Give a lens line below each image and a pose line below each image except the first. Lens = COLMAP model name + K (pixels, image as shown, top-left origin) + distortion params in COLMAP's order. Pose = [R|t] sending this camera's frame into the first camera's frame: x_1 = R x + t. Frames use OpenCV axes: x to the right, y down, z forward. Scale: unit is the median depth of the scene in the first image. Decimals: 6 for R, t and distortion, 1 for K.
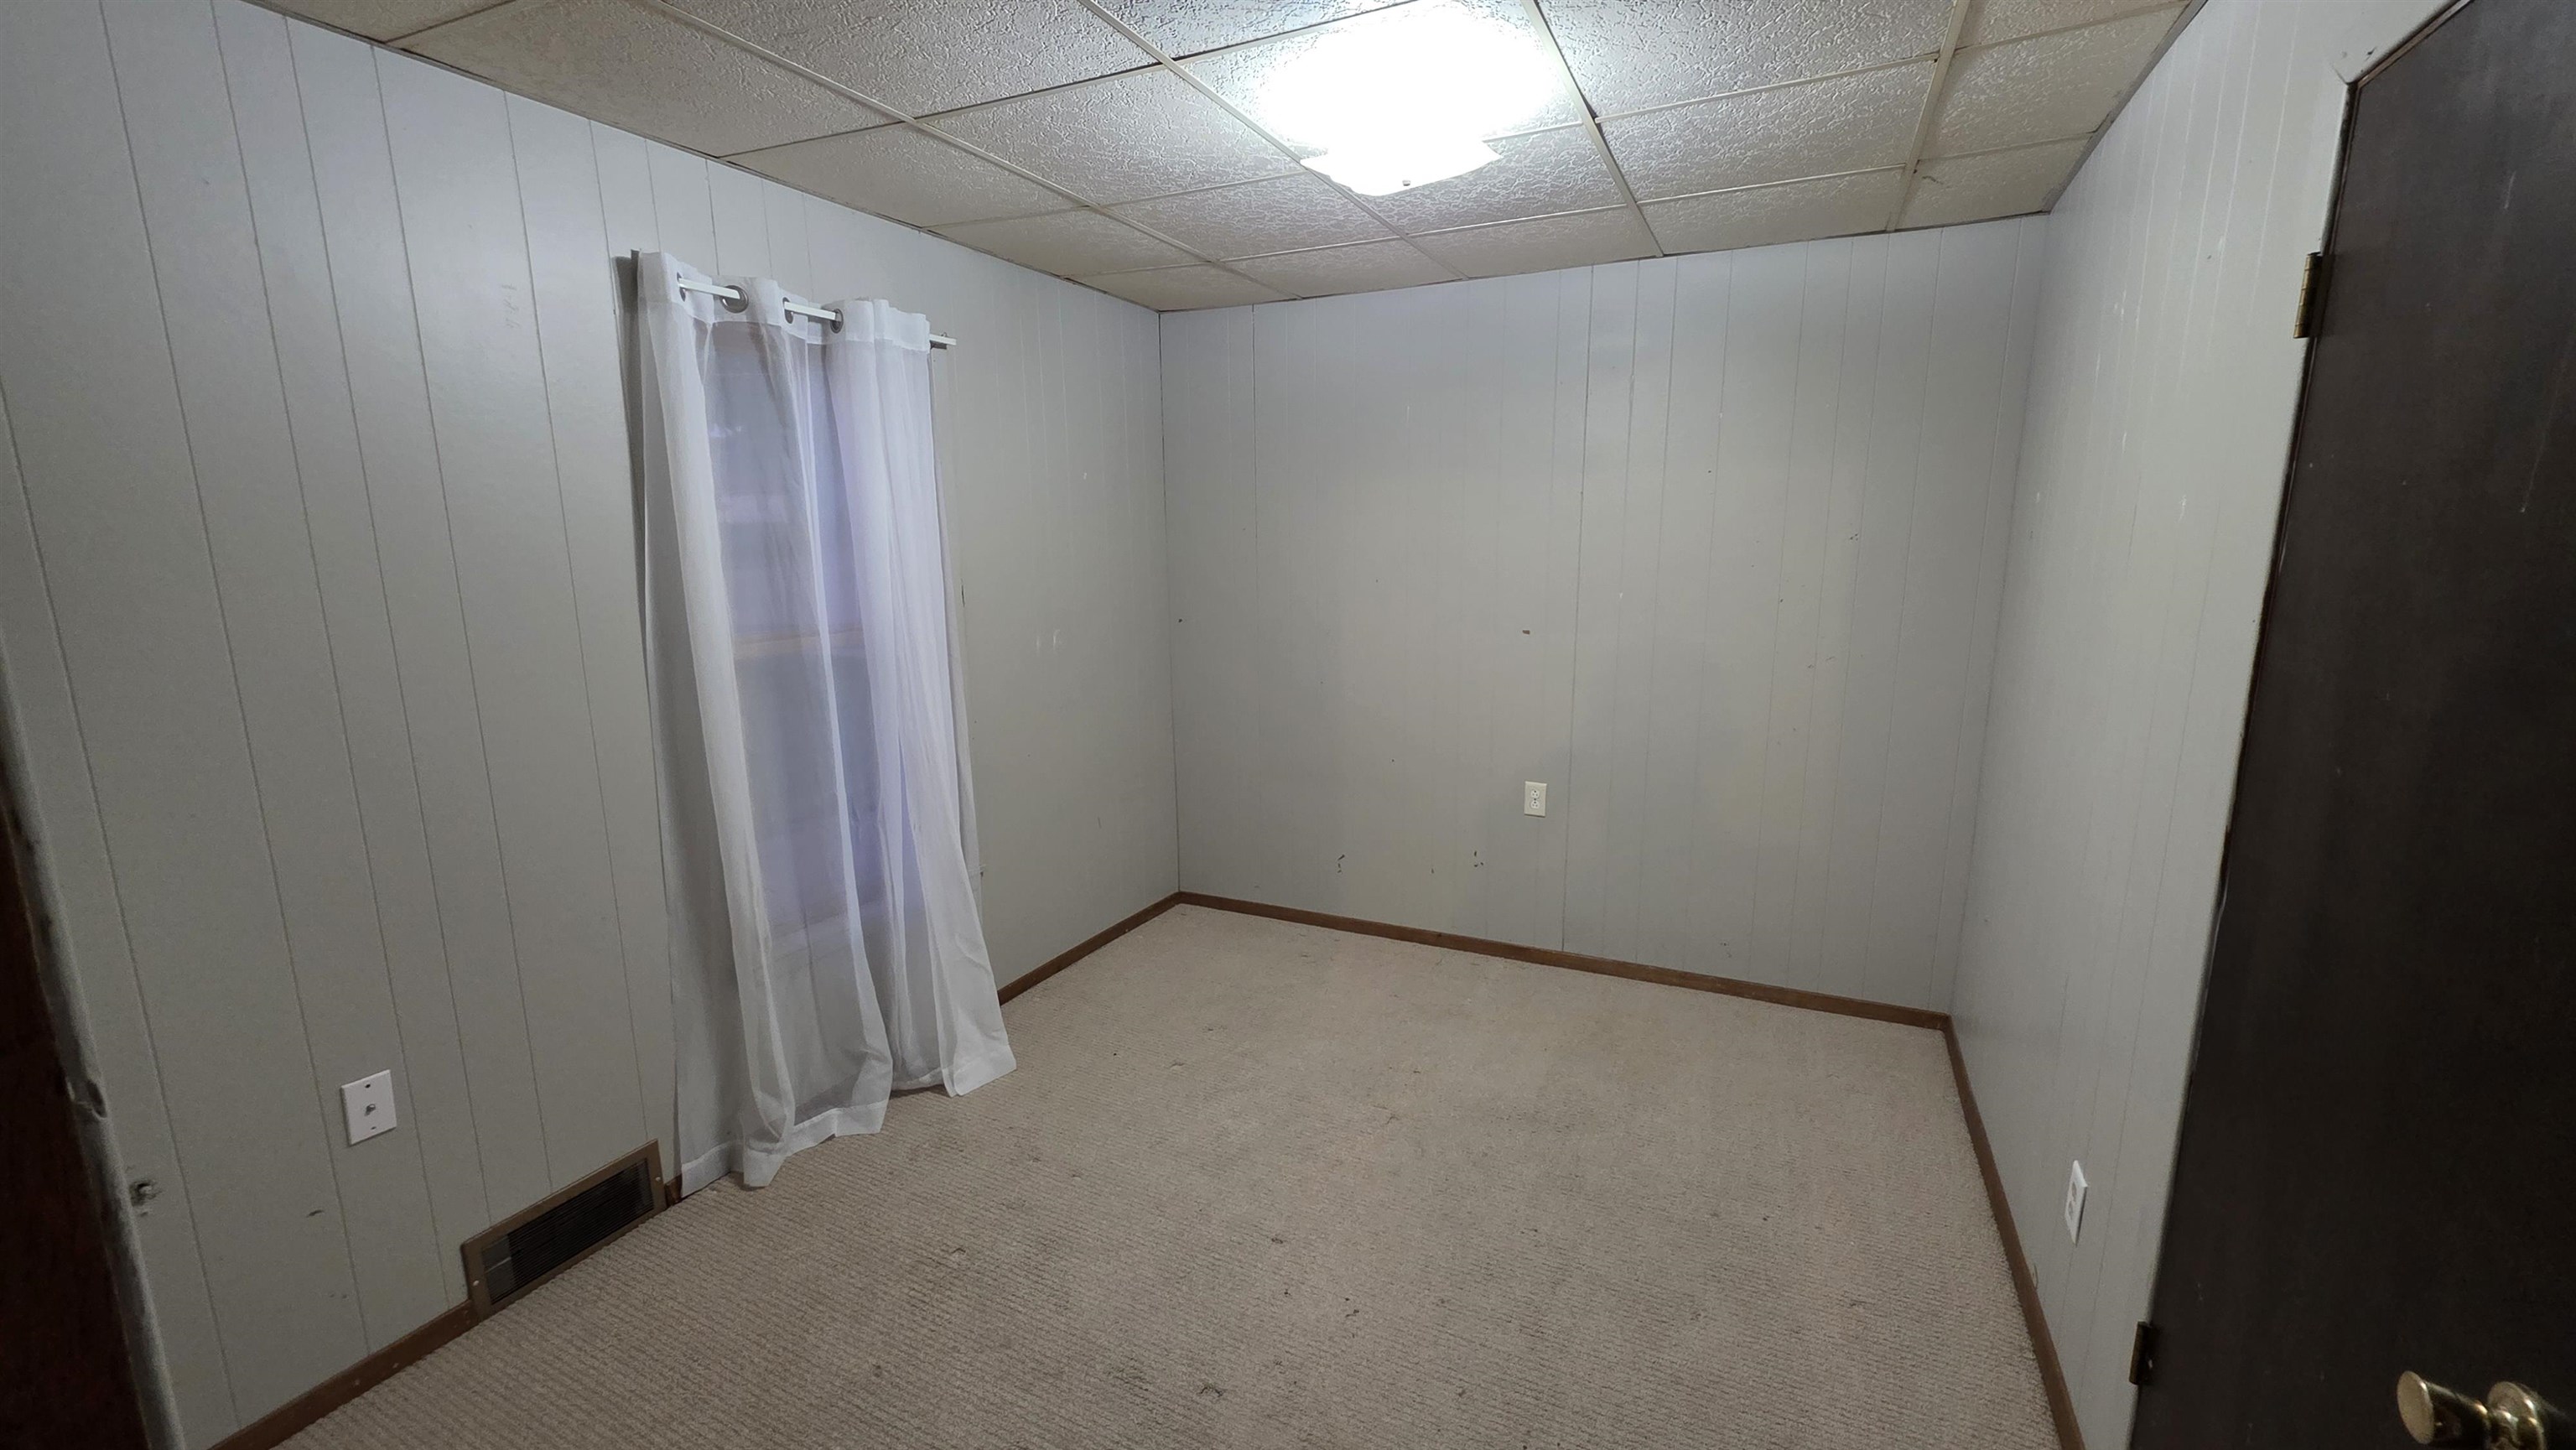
lens RADIAL K [[1024.3, 0, 1286.9], [0, 1024.3, 718.1], [0, 0, 1]] dist [0.004087, 0.000675]
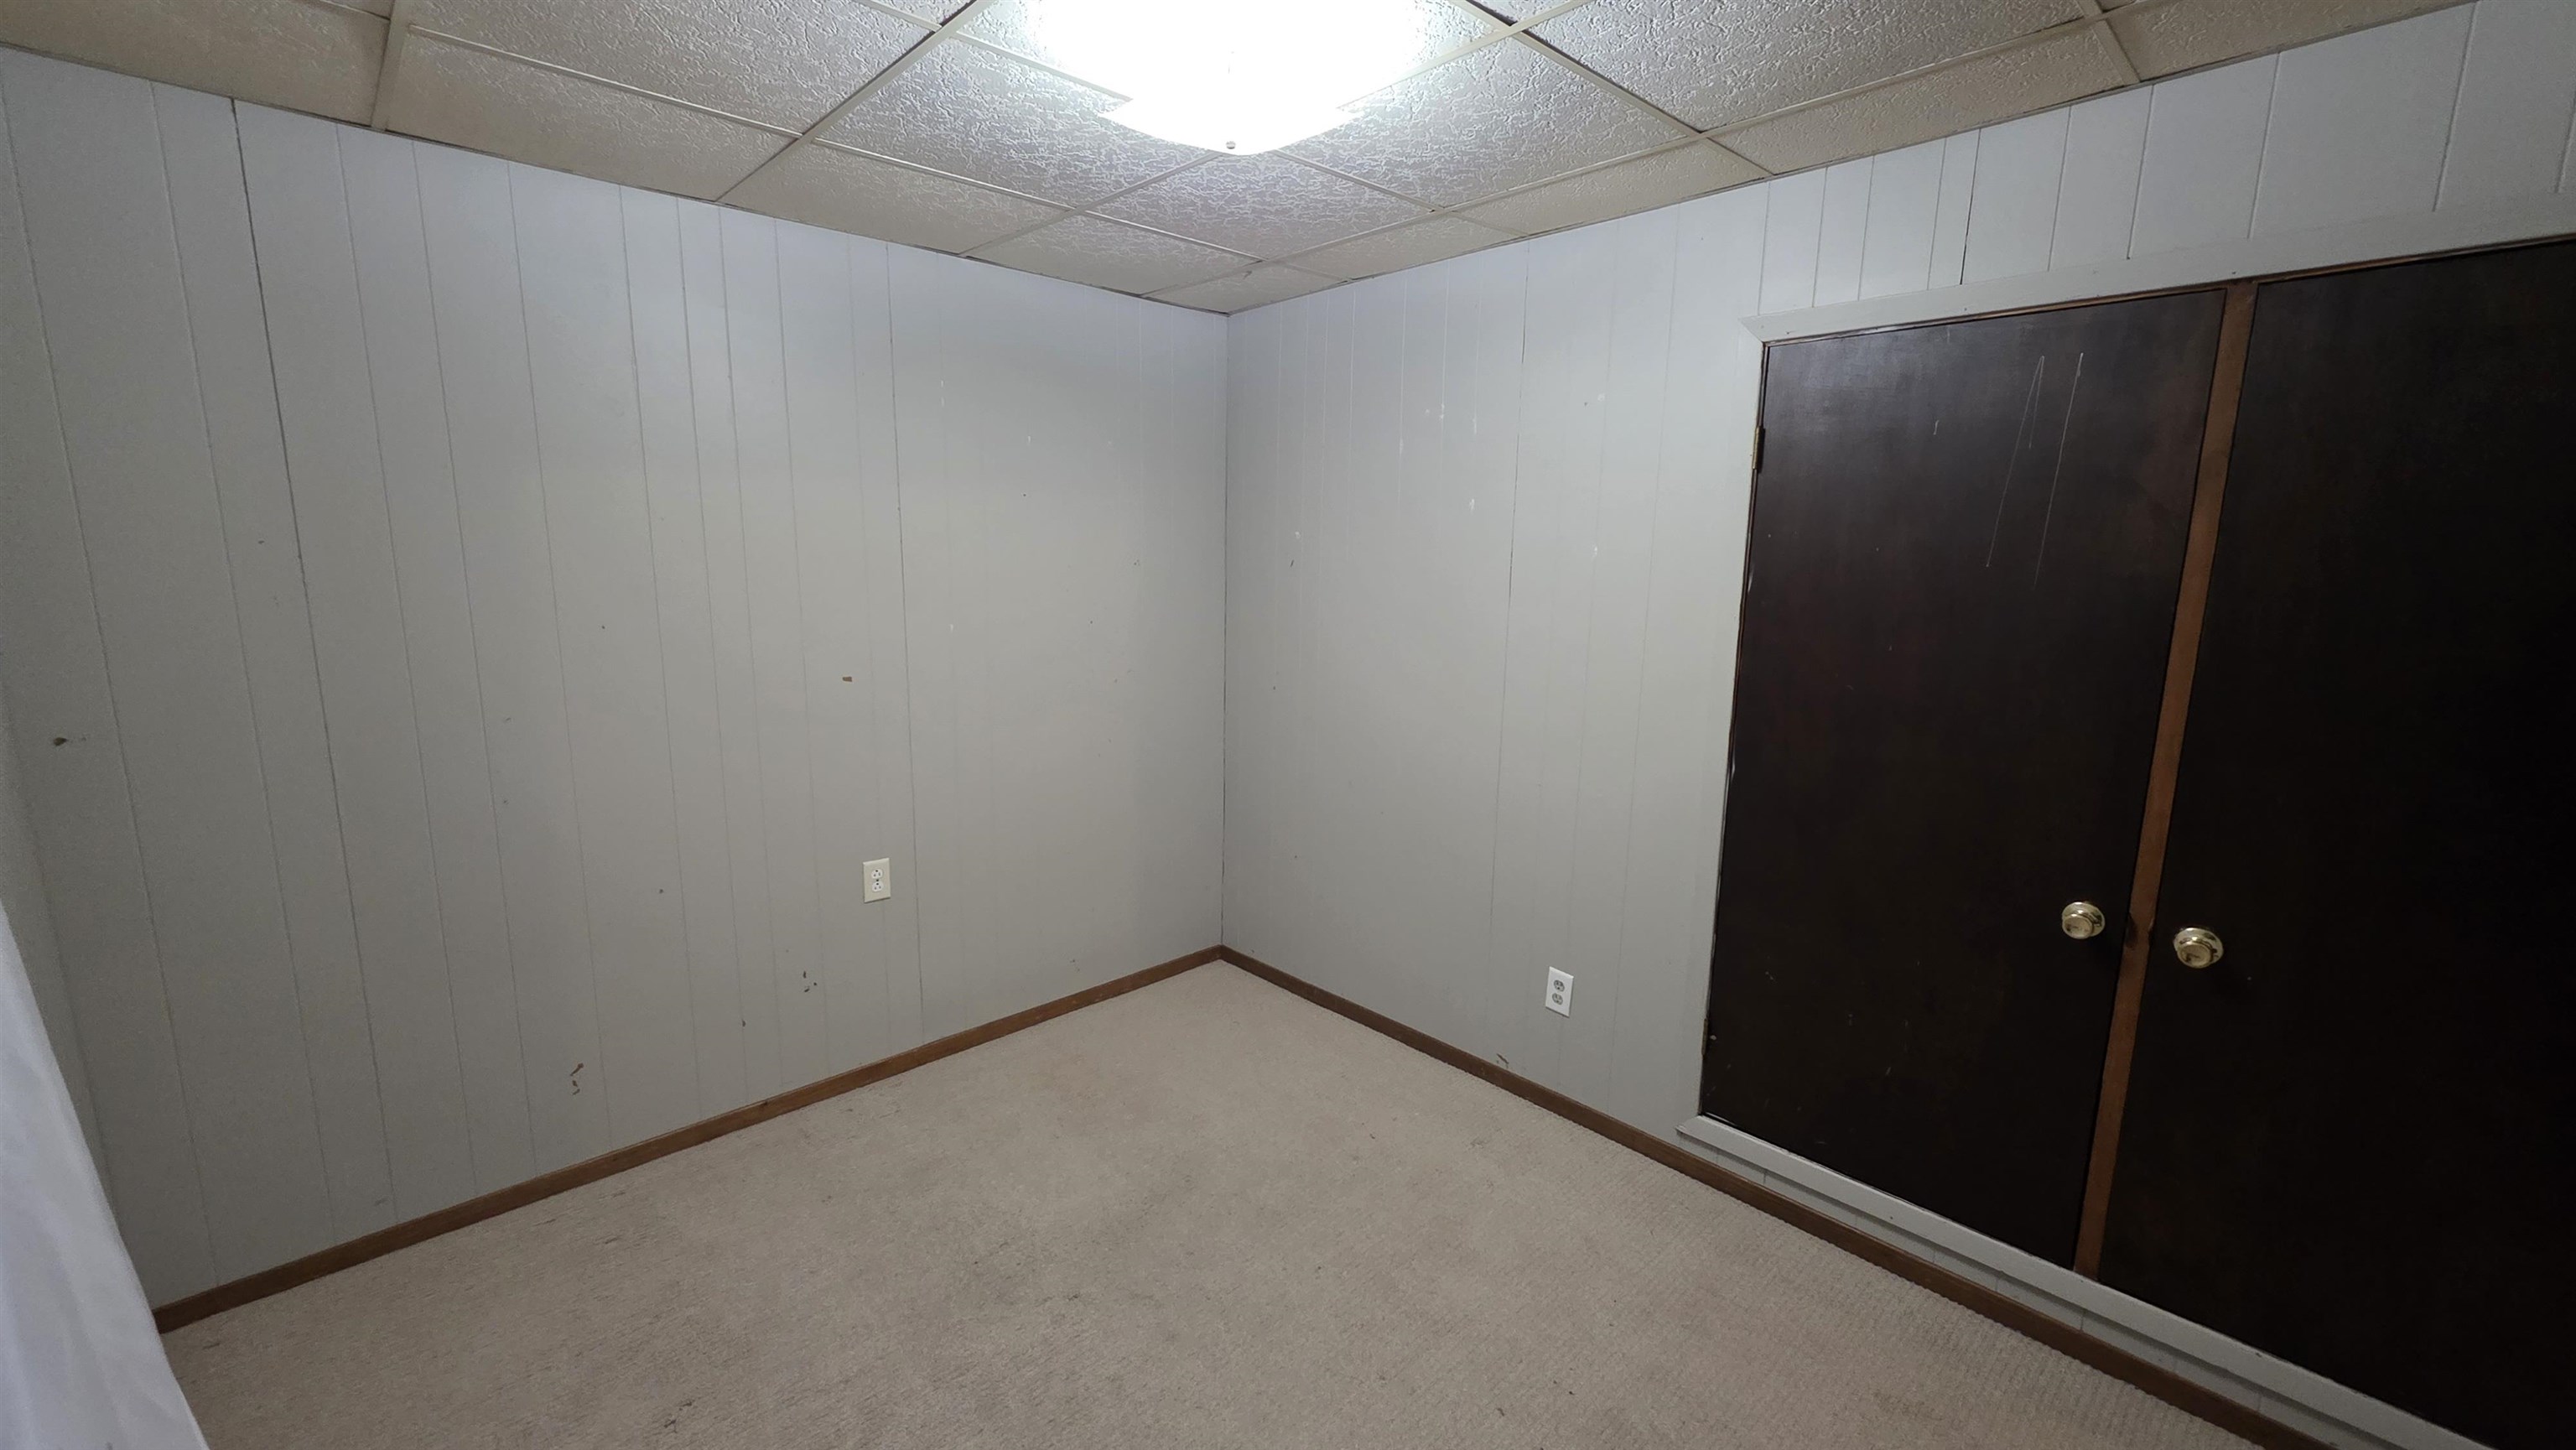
lens RADIAL K [[1020.5, 0, 1280.4], [0, 1020.5, 713.4], [0, 0, 1]] dist [0.008136, 0.000057]
pose [[0.355641, -0.139845, 0.924101, -0.534342], [0.152622, 0.984160, 0.090197, -0.107405], [-0.922077, 0.108961, 0.371351, 0.544187]]
